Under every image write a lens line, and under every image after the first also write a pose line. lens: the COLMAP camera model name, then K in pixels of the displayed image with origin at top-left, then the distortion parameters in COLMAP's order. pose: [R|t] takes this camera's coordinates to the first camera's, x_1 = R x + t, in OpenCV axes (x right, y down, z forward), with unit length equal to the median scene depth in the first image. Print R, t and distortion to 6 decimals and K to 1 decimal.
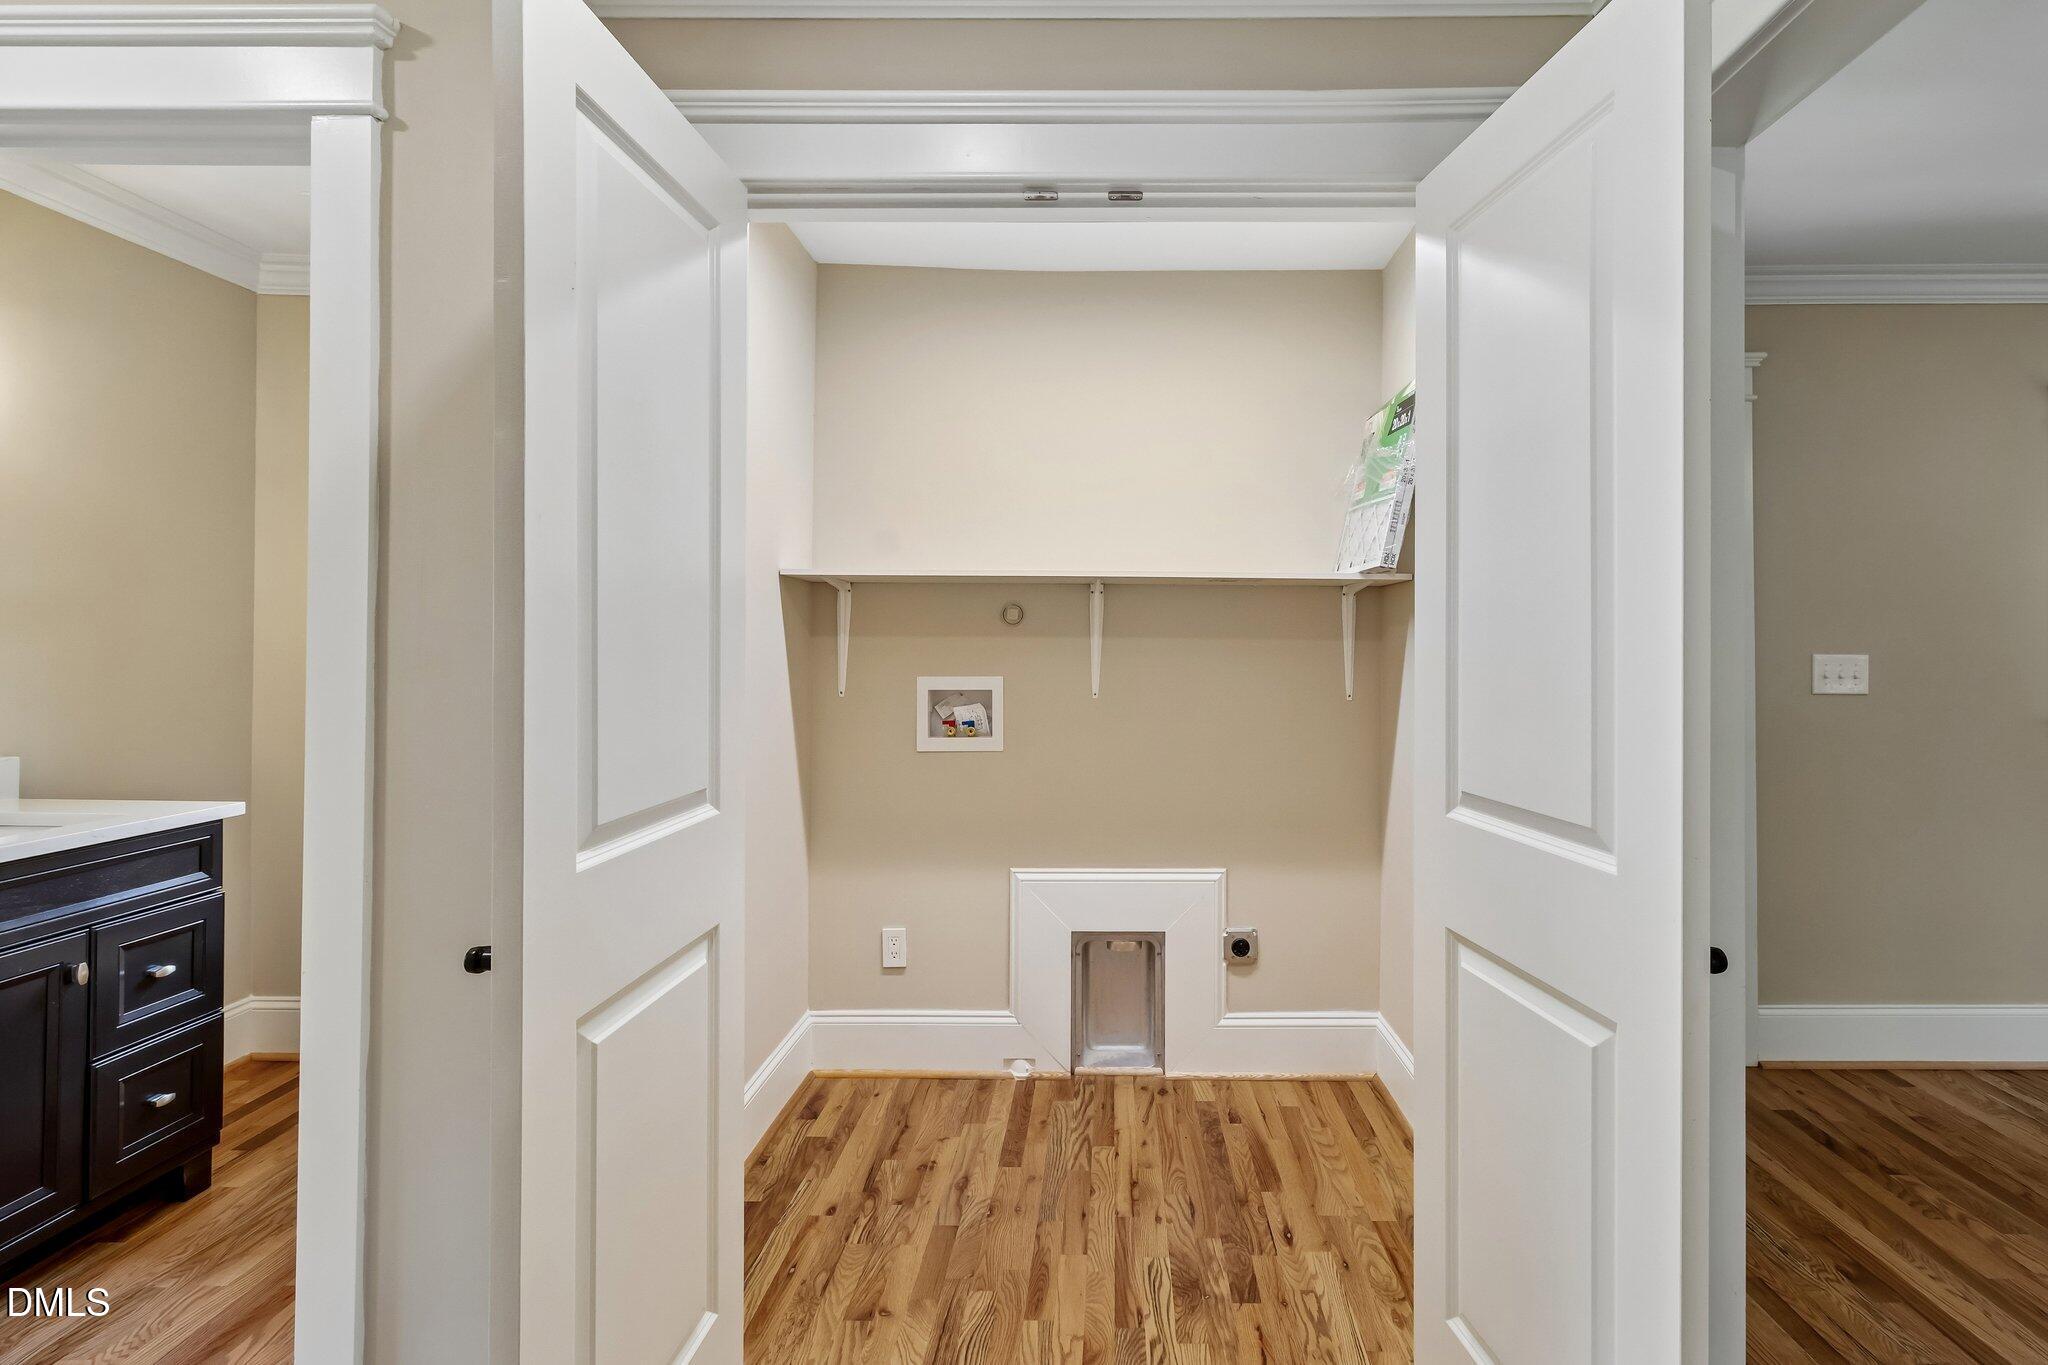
lens RADIAL K [[998.0, 0, 1099.0], [0, 998.0, 633.7], [0, 0, 1]] dist [0.003730, 0.001432]
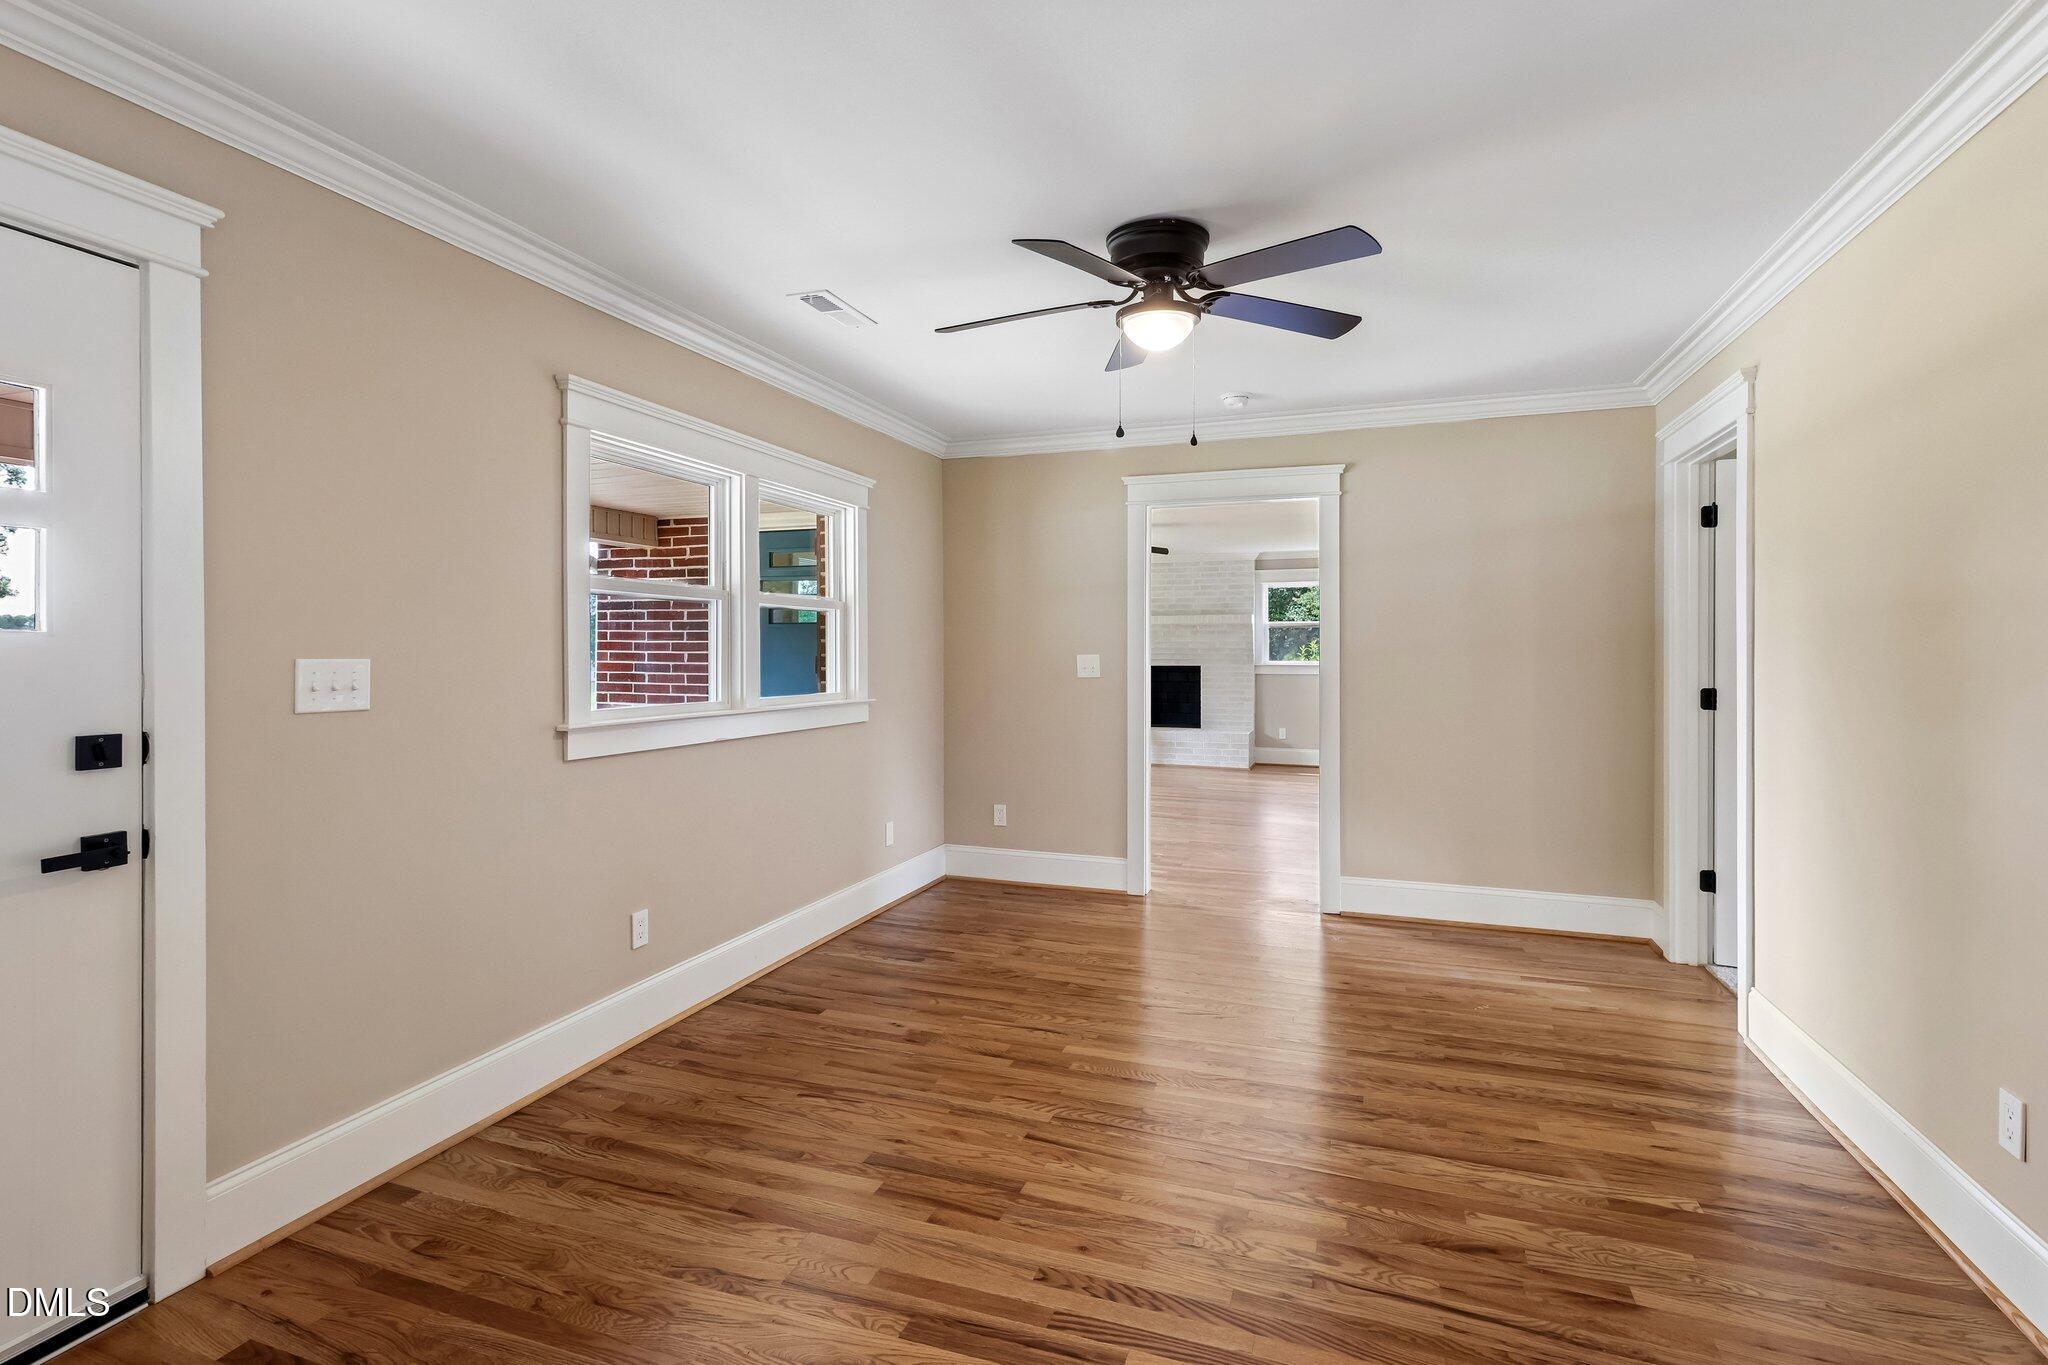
lens RADIAL K [[952.3, 0, 1022.9], [0, 952.3, 653.7], [0, 0, 1]] dist [-0.000827, 0.000134]
pose [[0.329190, -0.003353, 0.944258, 0.271743], [-0.006953, 0.999958, 0.005974, 0.010494], [-0.944238, -0.008532, 0.329153, 0.316922]]
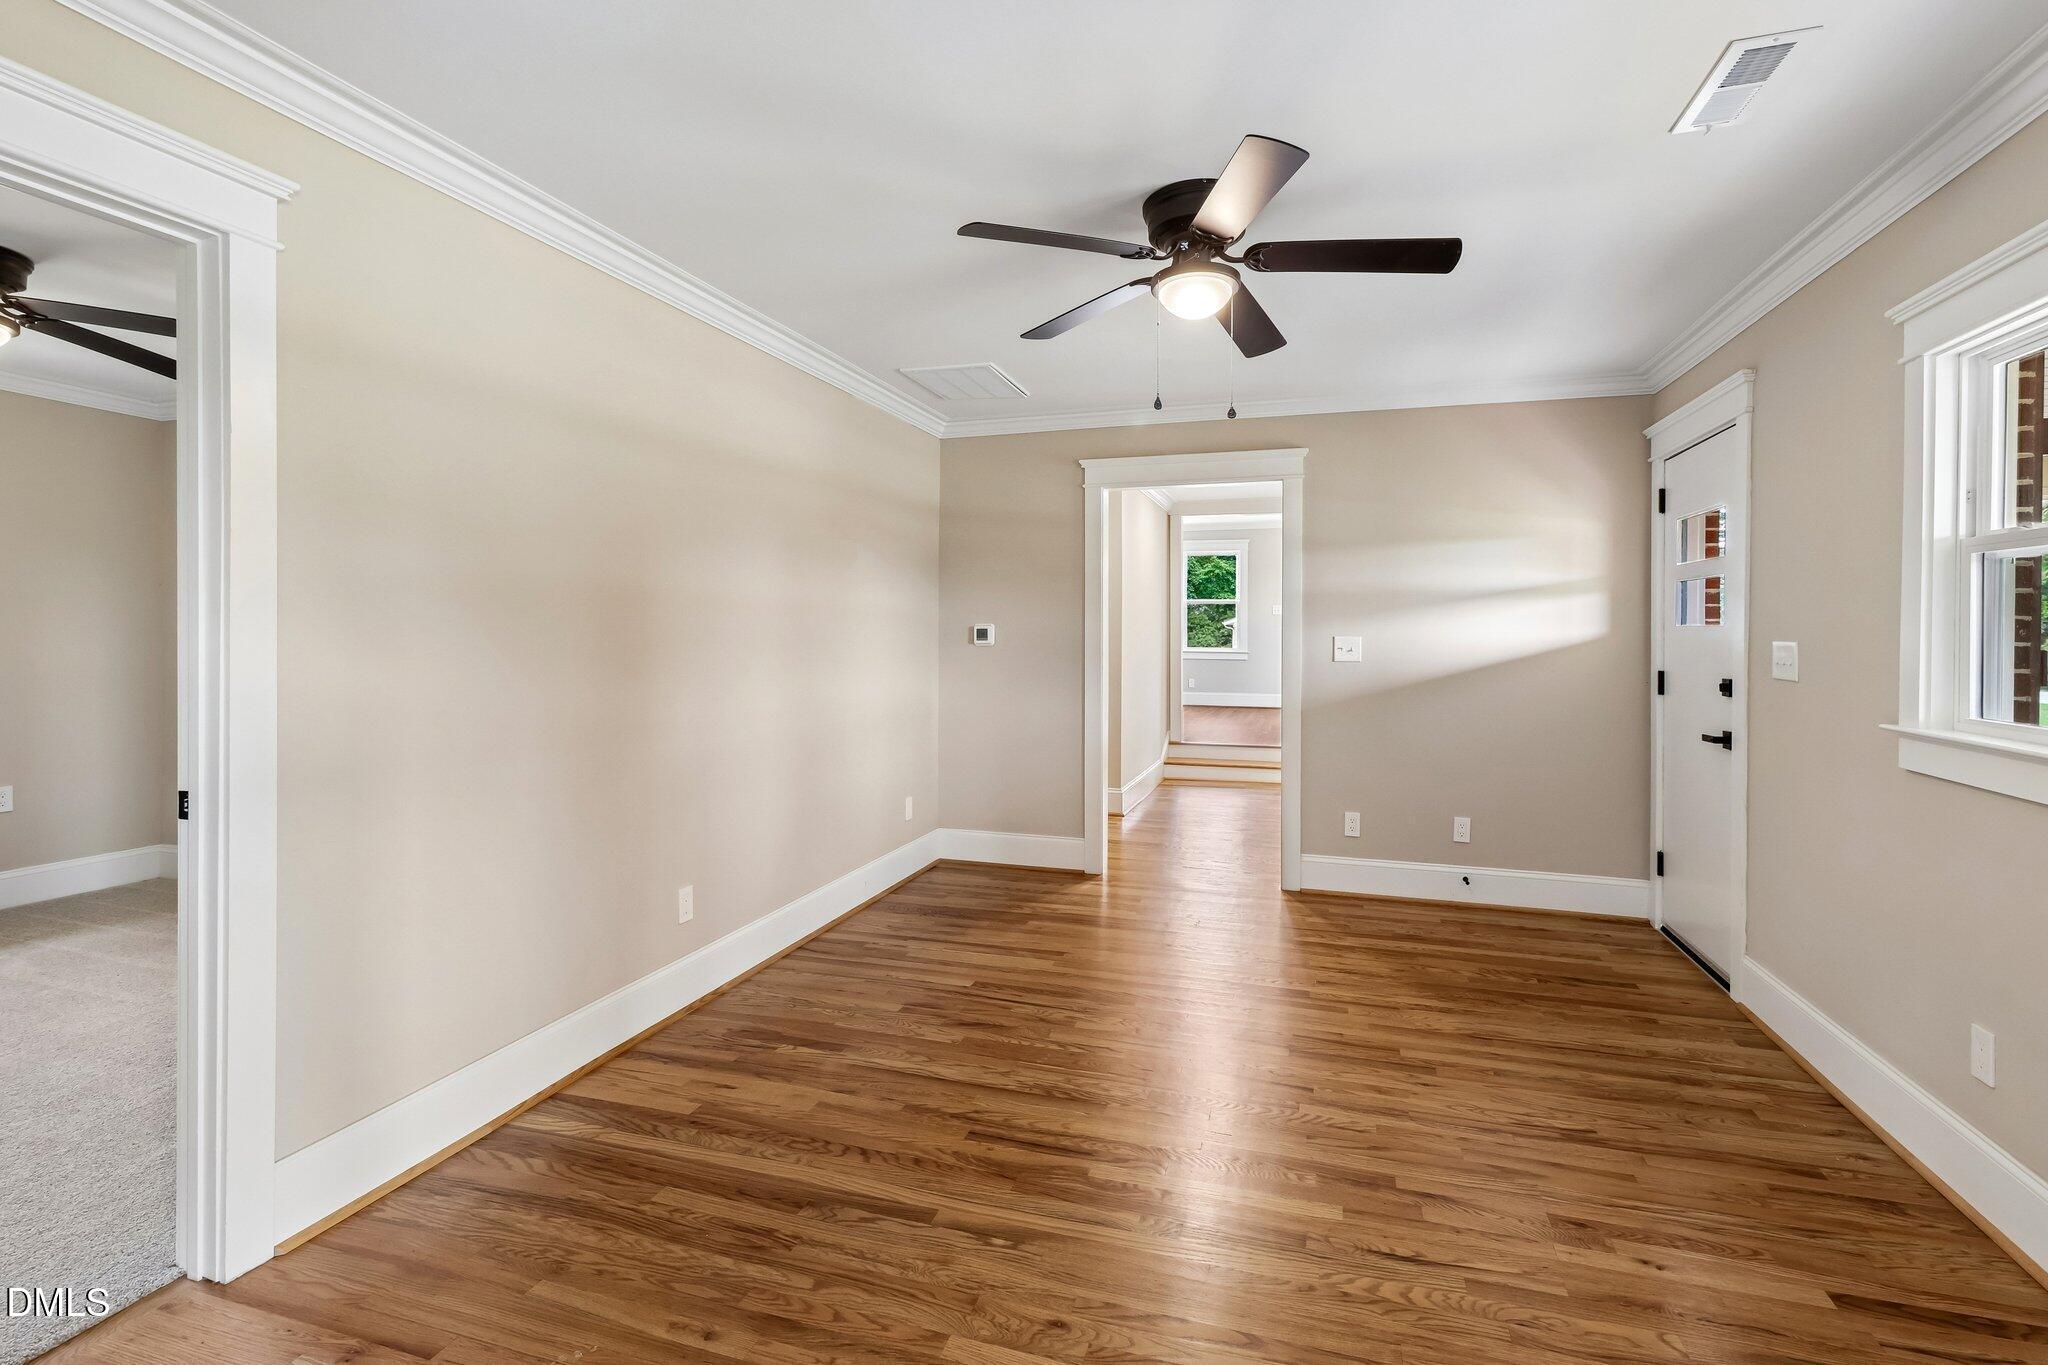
lens RADIAL K [[967.2, 0, 1023.3], [0, 967.2, 632.4], [0, 0, 1]] dist [-0.000102, 0.000474]
pose [[-0.292669, 0.001091, -0.956213, 2.186784], [0.003368, 0.999994, 0.000110, 0.010920], [0.956208, -0.003188, -0.292671, 0.622890]]
